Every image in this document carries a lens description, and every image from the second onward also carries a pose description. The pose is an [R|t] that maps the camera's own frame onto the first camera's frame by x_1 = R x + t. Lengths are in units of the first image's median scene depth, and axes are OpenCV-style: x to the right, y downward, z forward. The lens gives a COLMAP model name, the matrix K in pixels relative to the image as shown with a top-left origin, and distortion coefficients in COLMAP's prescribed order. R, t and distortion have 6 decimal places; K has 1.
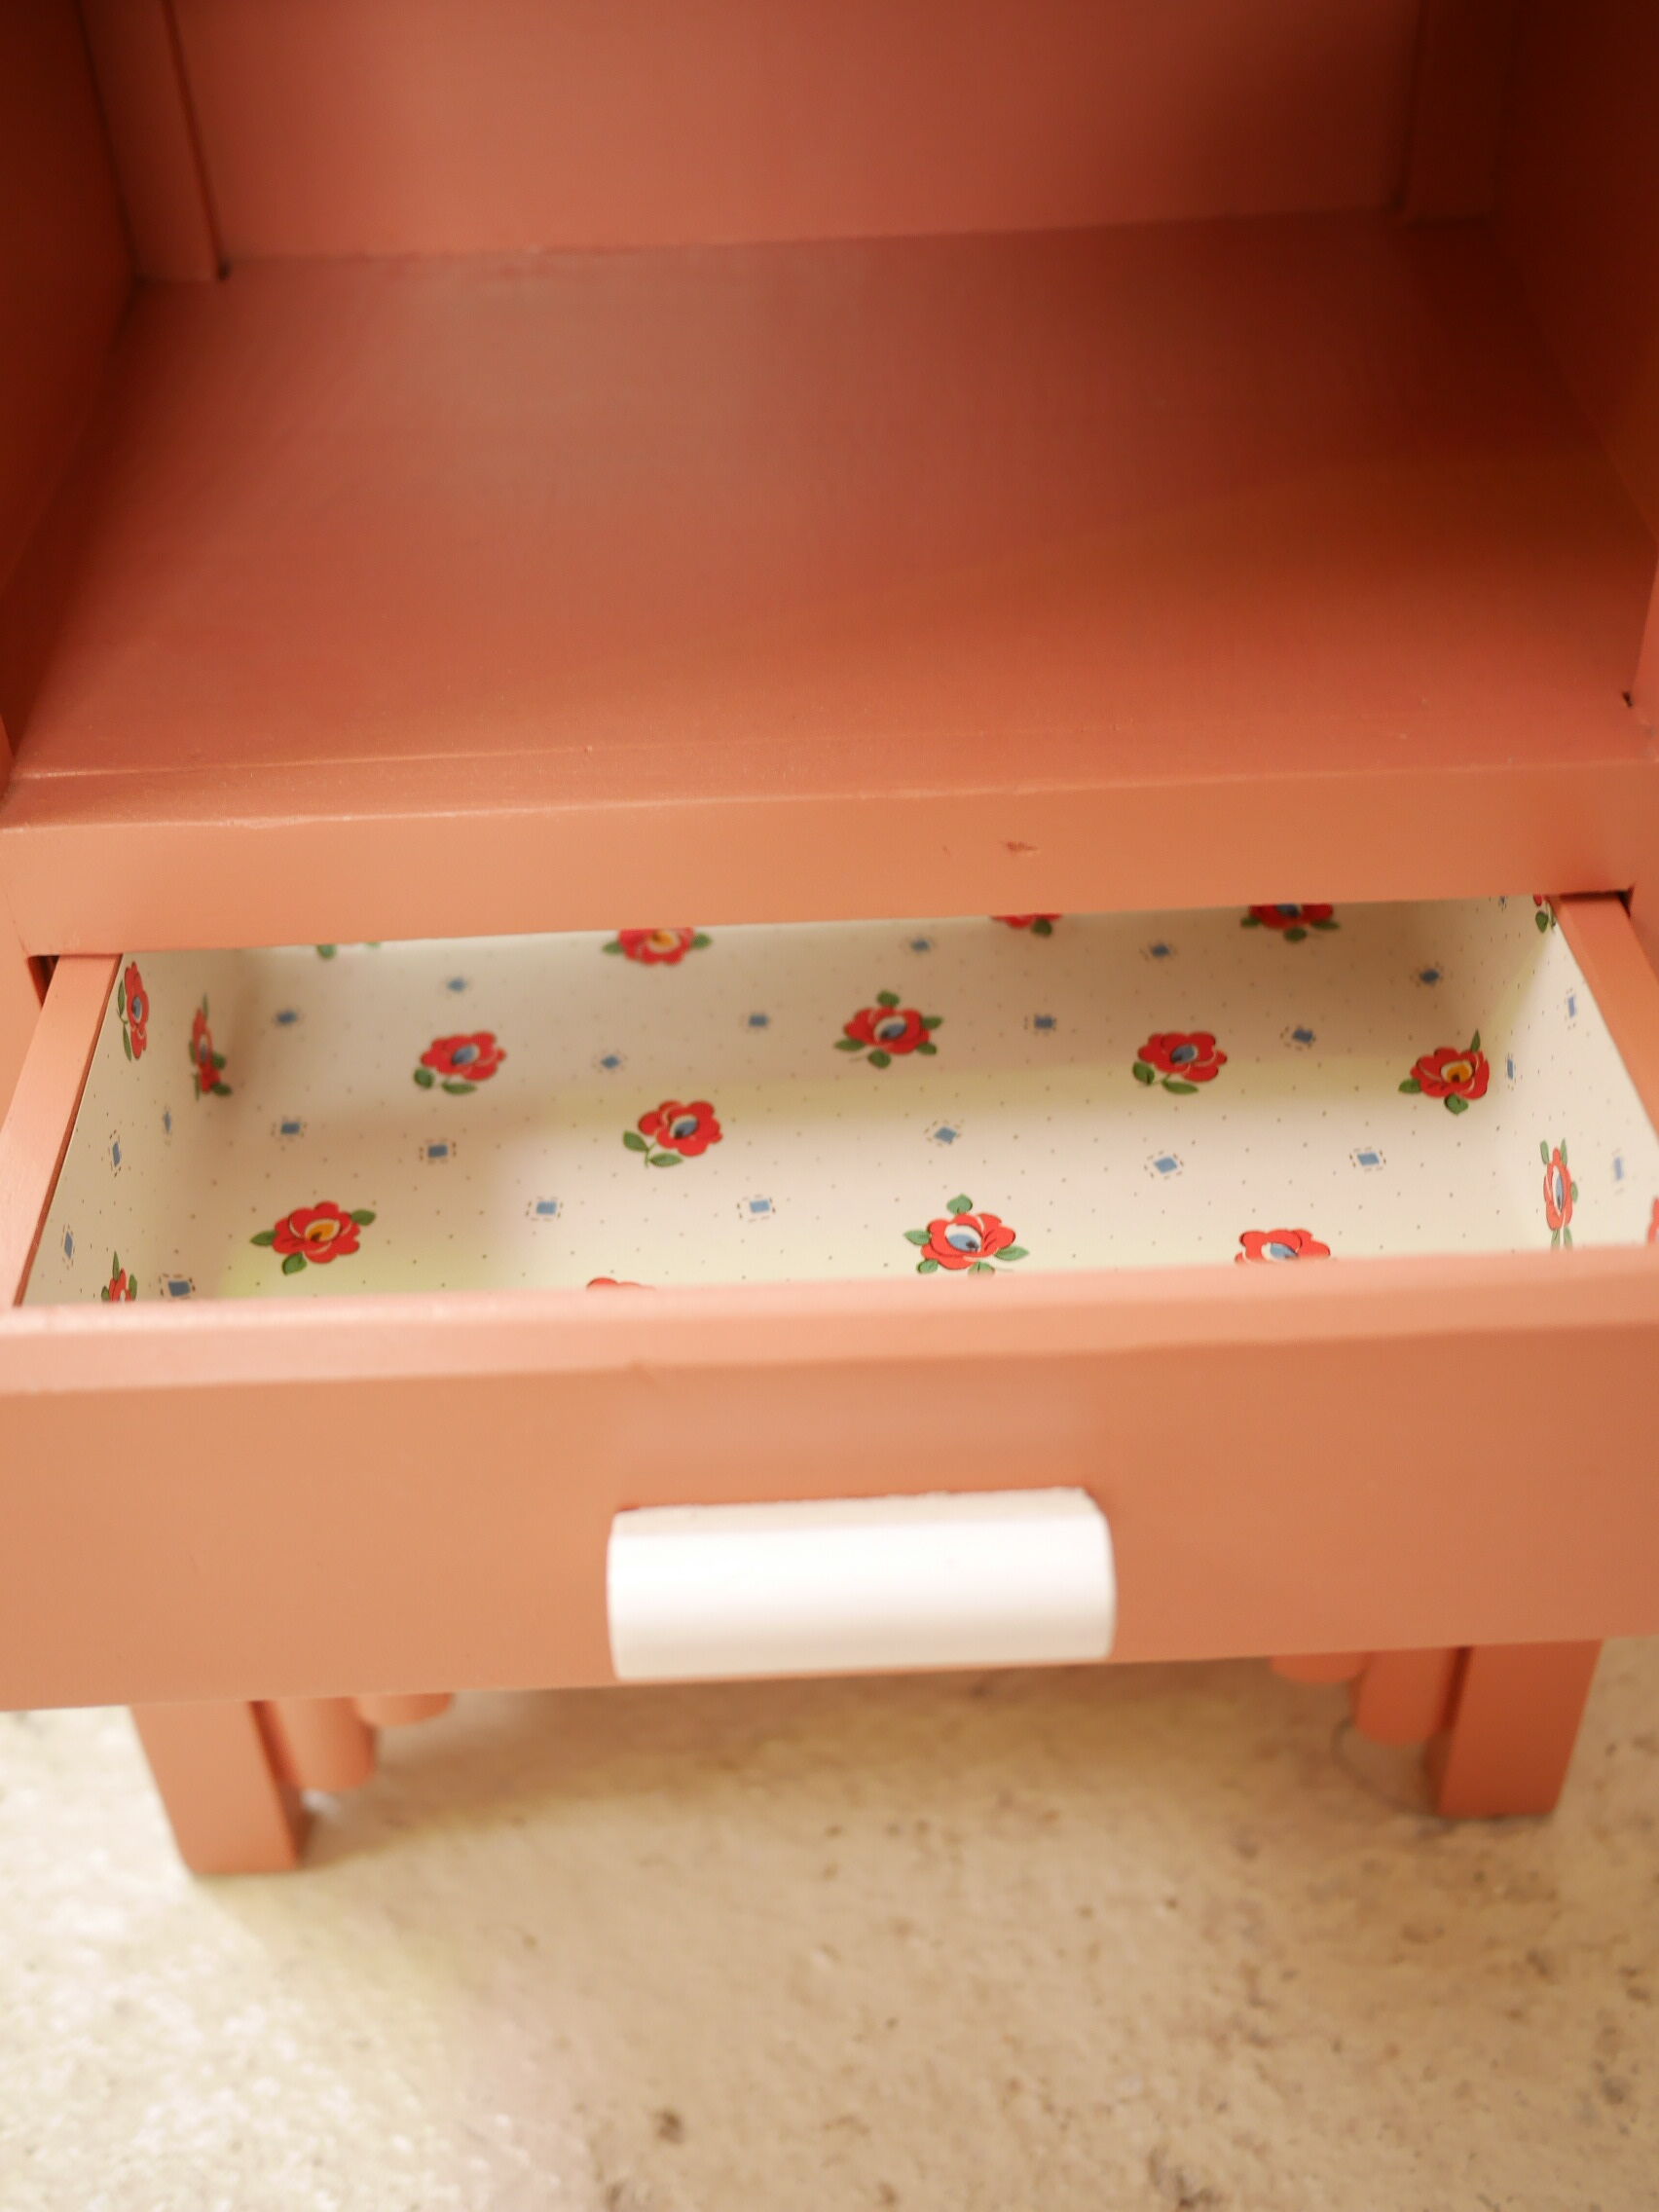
lens RADIAL K [[2631.6, 0, 829.5], [0, 2631.6, 1106.0], [0, 0, 1]] dist [-0.005905, 0.029294]
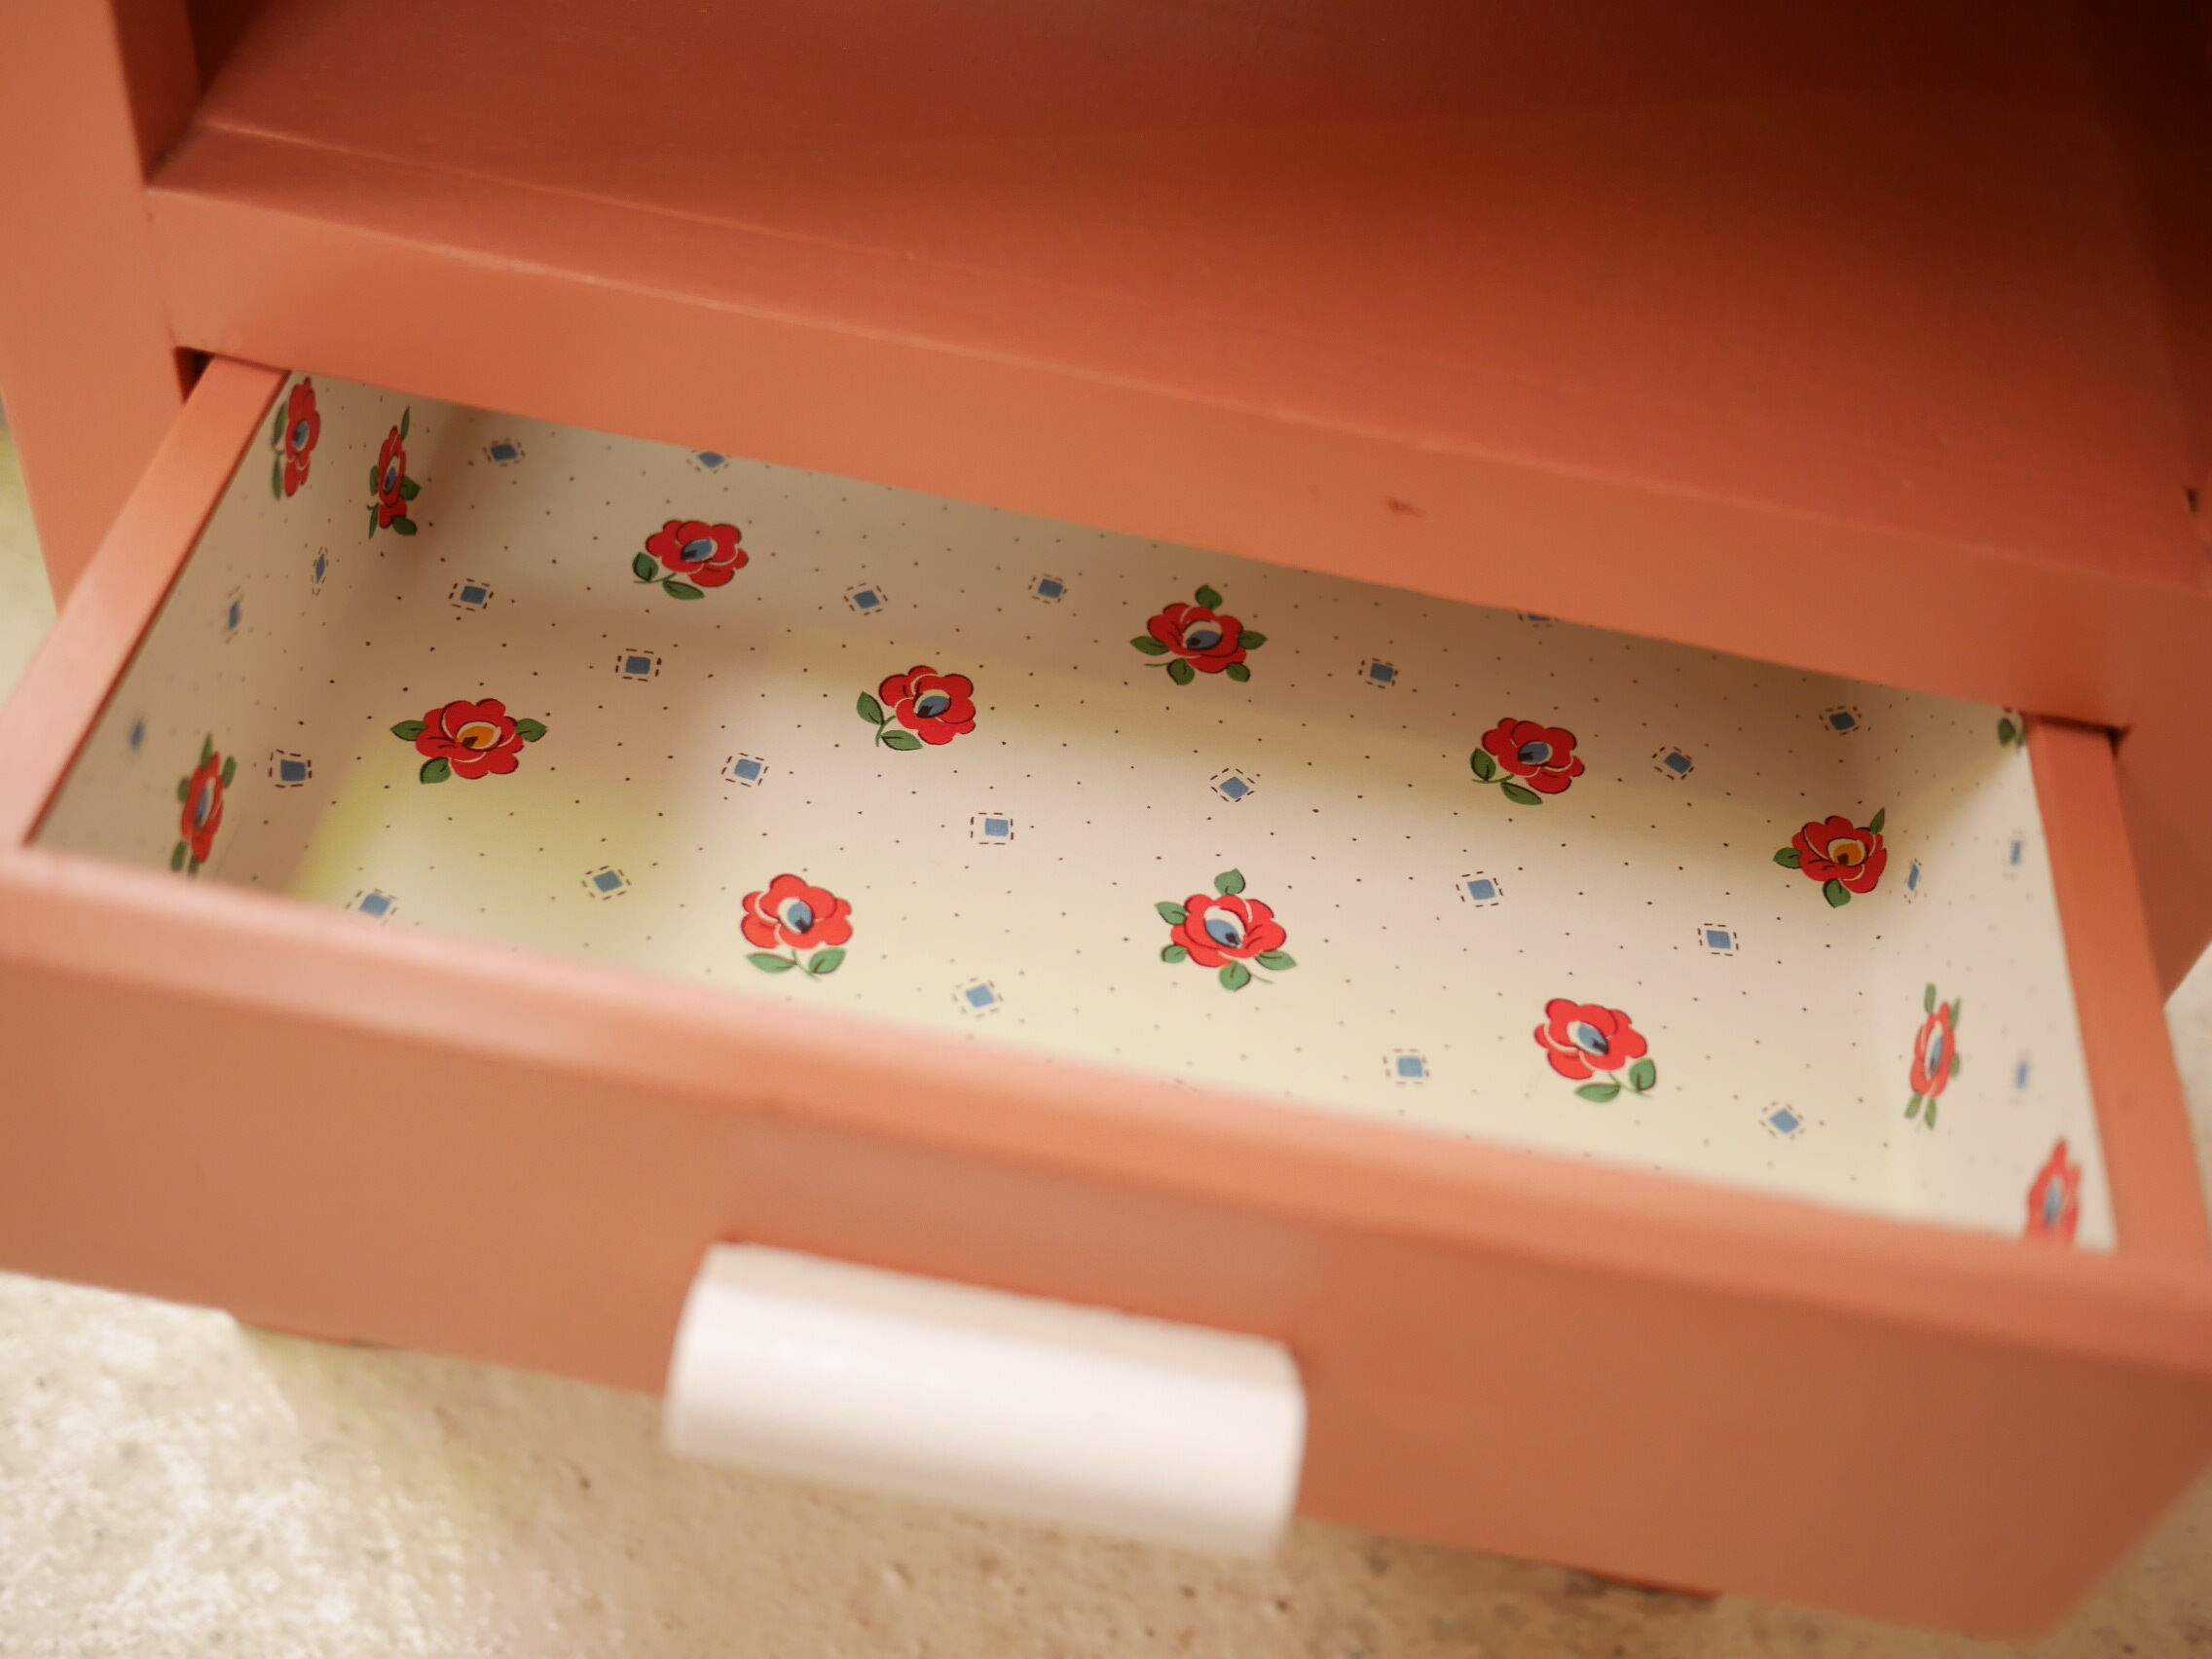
lens RADIAL K [[2631.6, 0, 1106.0], [0, 2631.6, 829.5], [0, 0, 1]] dist [-0.005905, 0.029294]
pose [[0.973000, 0.230420, 0.013312, -0.003718], [-0.230004, 0.963218, 0.138957, -0.082575], [0.019196, -0.138267, 0.990209, 0.168780]]
